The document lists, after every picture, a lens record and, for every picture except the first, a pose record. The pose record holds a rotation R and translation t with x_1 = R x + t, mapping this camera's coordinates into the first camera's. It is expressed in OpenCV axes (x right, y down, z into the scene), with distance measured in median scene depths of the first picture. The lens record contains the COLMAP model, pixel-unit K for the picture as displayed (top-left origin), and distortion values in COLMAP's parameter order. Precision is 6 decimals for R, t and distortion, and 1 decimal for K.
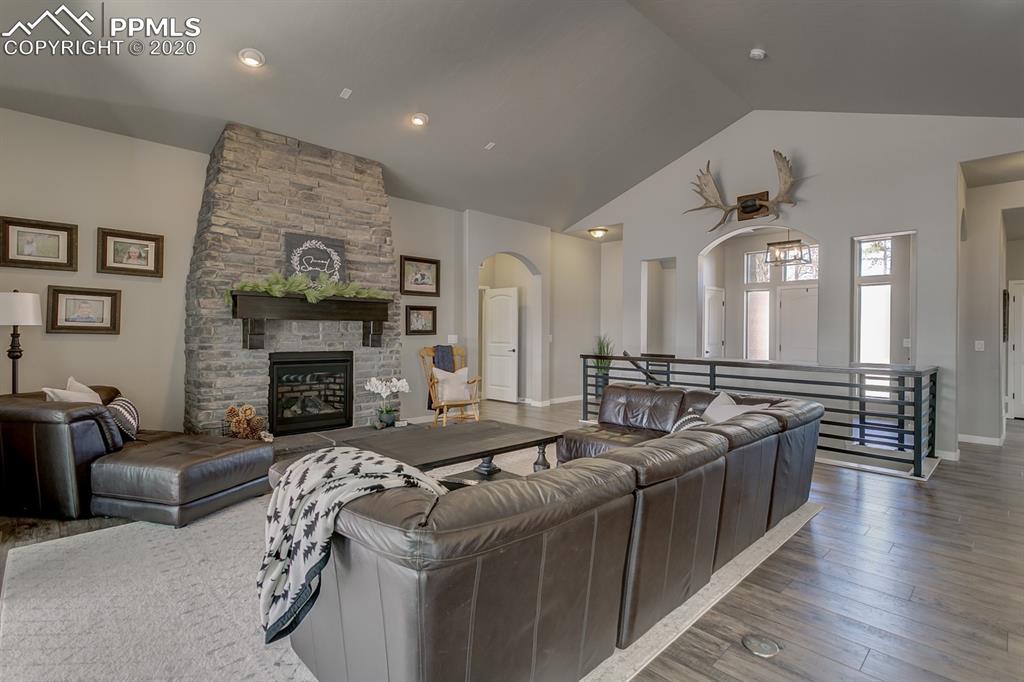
lens RADIAL K [[494.9, 0, 512.4], [0, 494.9, 327.7], [0, 0, 1]] dist [-0.002499, 0.000278]
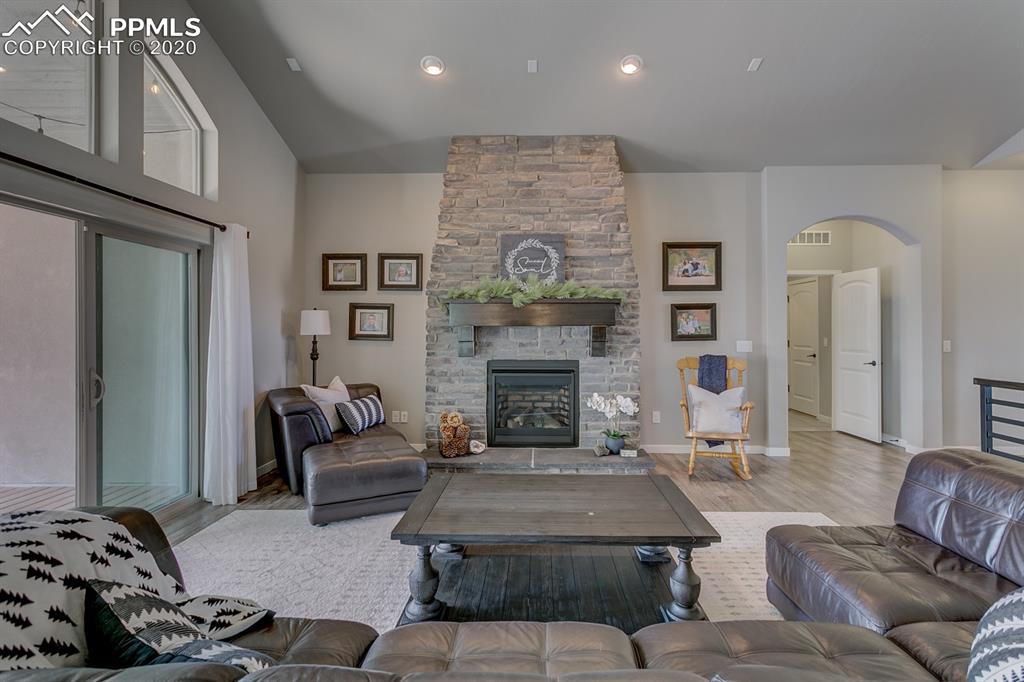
lens RADIAL K [[494.9, 0, 512.4], [0, 494.9, 327.7], [0, 0, 1]] dist [-0.002499, 0.000278]
pose [[0.702753, -0.012221, -0.711329, 0.222273], [0.012606, 0.999909, -0.004725, -0.007782], [0.711322, -0.005646, 0.702843, 0.317745]]
